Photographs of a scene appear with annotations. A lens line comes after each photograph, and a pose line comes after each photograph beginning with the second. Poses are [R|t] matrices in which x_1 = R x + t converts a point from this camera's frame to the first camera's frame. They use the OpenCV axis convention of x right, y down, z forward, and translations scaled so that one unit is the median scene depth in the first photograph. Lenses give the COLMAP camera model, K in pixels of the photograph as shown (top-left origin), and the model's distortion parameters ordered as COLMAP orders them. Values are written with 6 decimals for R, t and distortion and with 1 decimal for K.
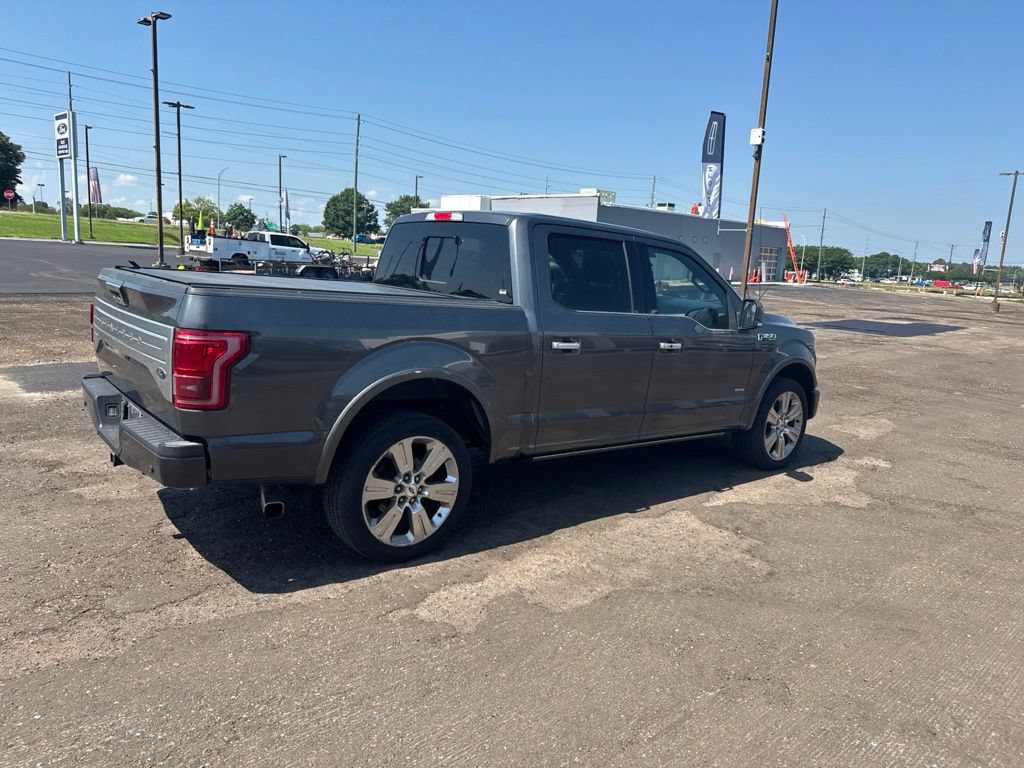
lens RADIAL K [[717.3, 0, 507.7], [0, 717.3, 385.8], [0, 0, 1]] dist [0.057285, -0.080238]
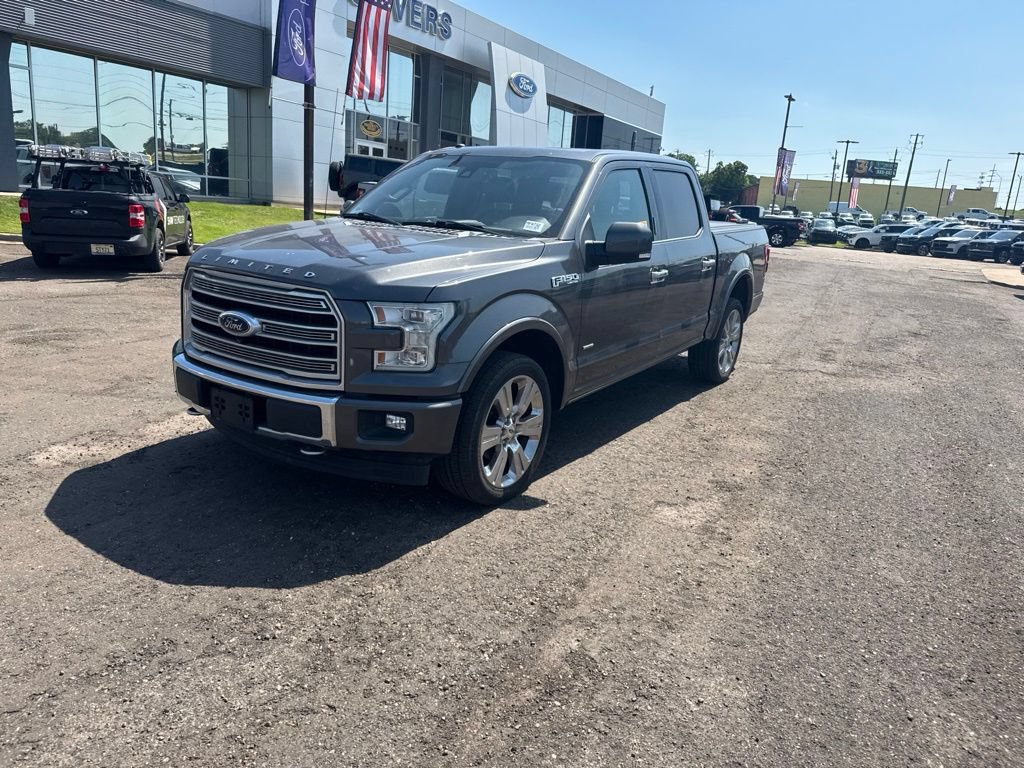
lens RADIAL K [[717.3, 0, 504.0], [0, 717.3, 377.5], [0, 0, 1]] dist [0.057285, -0.080238]
pose [[-0.949604, -0.049176, -0.309570, 0.475519], [-0.170462, 0.909827, 0.378362, -0.339631], [0.263048, 0.412064, -0.872358, 2.205381]]
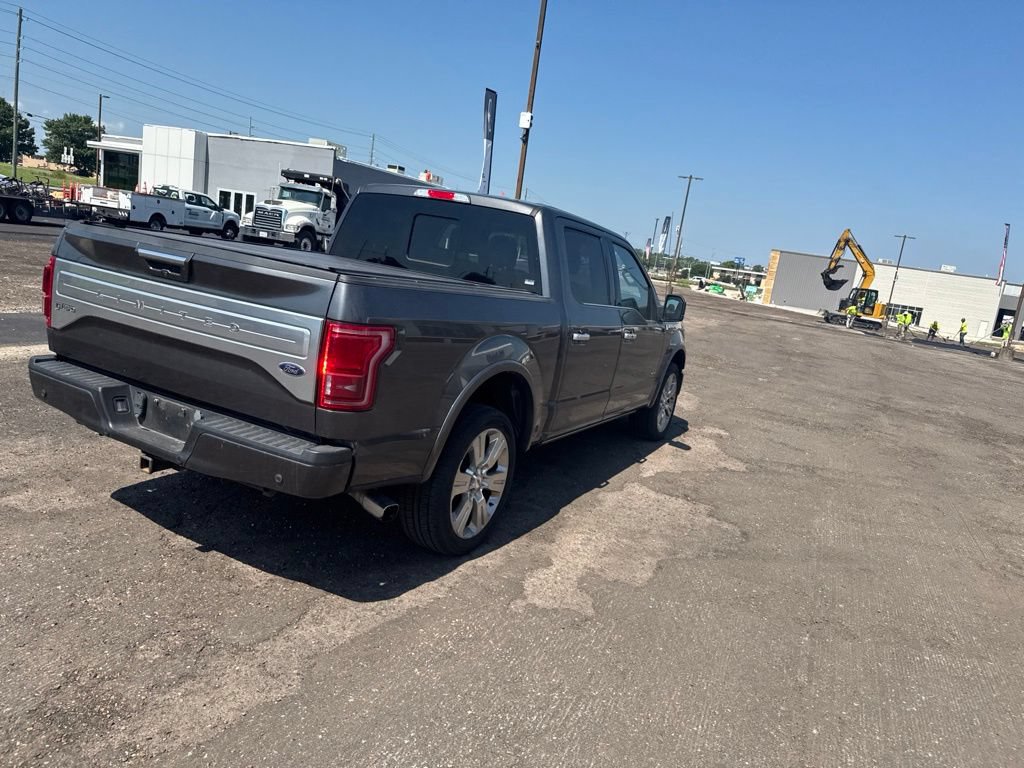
lens RADIAL K [[717.3, 0, 518.7], [0, 717.3, 390.5], [0, 0, 1]] dist [0.057285, -0.080238]
pose [[0.914383, -0.004188, 0.404829, -0.380457], [-0.020166, 0.998234, 0.055876, -0.029775], [-0.404349, -0.059256, 0.912683, 0.060869]]
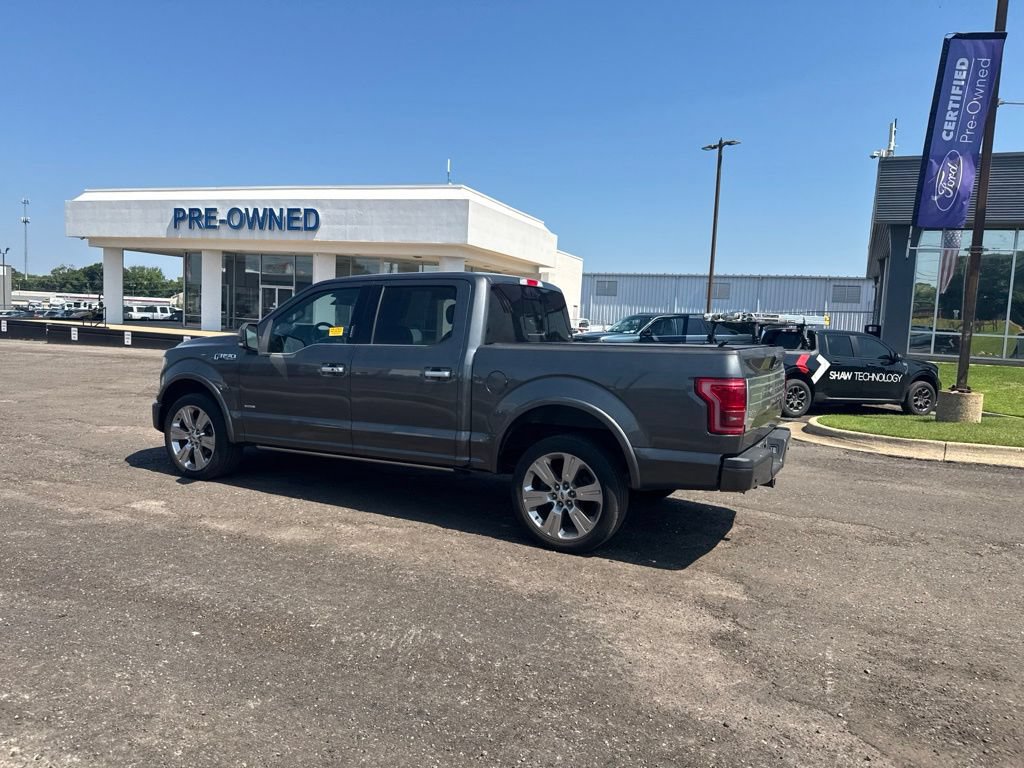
lens RADIAL K [[717.3, 0, 510.7], [0, 717.3, 376.6], [0, 0, 1]] dist [0.057285, -0.080238]
pose [[-0.381430, -0.147377, 0.912574, -1.224598], [0.098467, 0.975115, 0.198633, -0.323945], [-0.919139, 0.165623, -0.357426, 1.485114]]
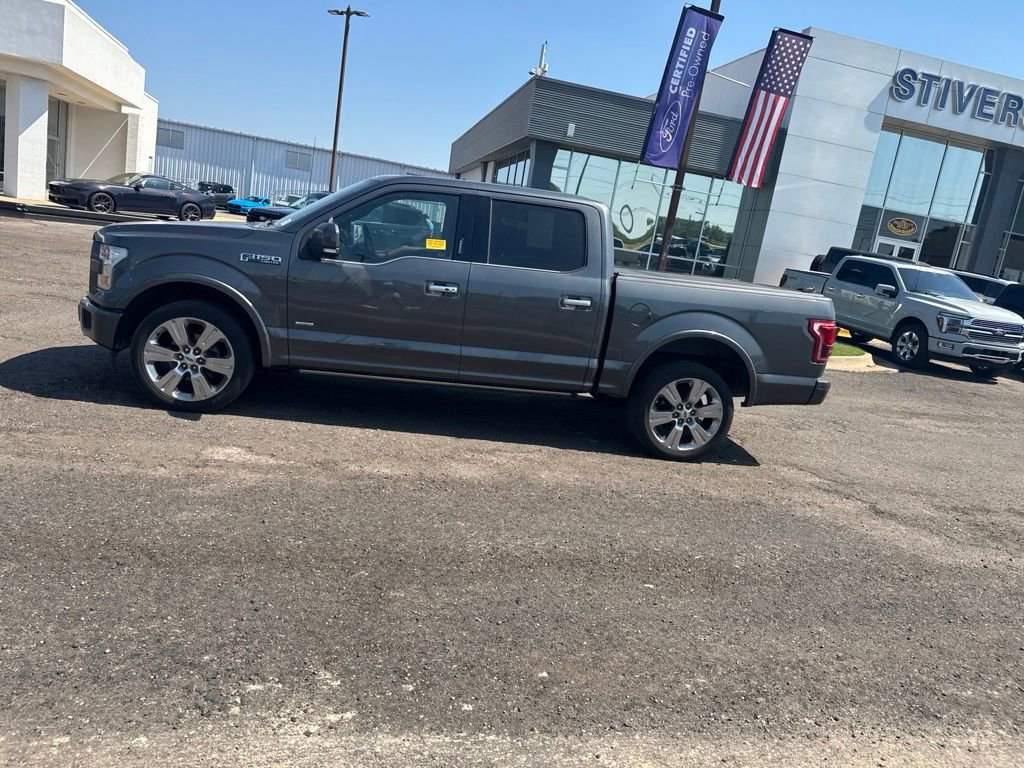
lens RADIAL K [[717.3, 0, 509.1], [0, 717.3, 373.0], [0, 0, 1]] dist [0.057285, -0.080238]
pose [[-0.837408, -0.280544, 0.469087, -0.646855], [-0.107340, 0.925923, 0.362140, -0.407198], [-0.535935, 0.252907, -0.805489, 2.162277]]
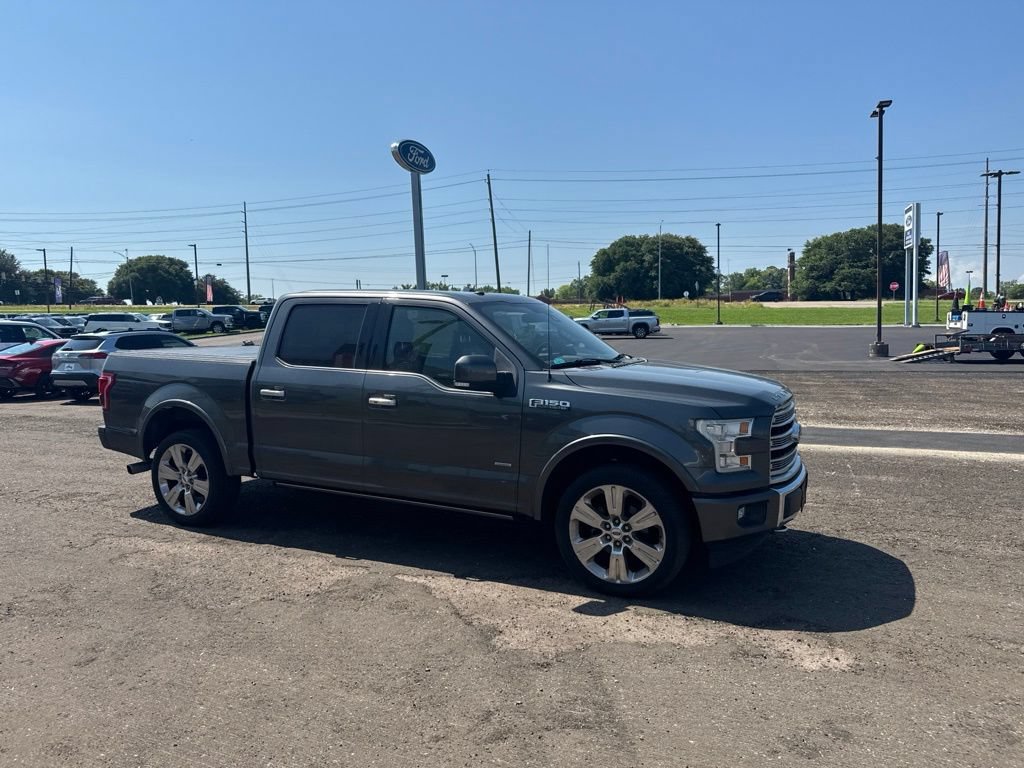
lens RADIAL K [[717.3, 0, 502.9], [0, 717.3, 375.3], [0, 0, 1]] dist [0.057285, -0.080238]
pose [[0.402981, -0.000293, -0.915208, 1.237682], [-0.118881, 0.991511, -0.052663, -0.060559], [0.907454, 0.130023, 0.399525, 0.759196]]
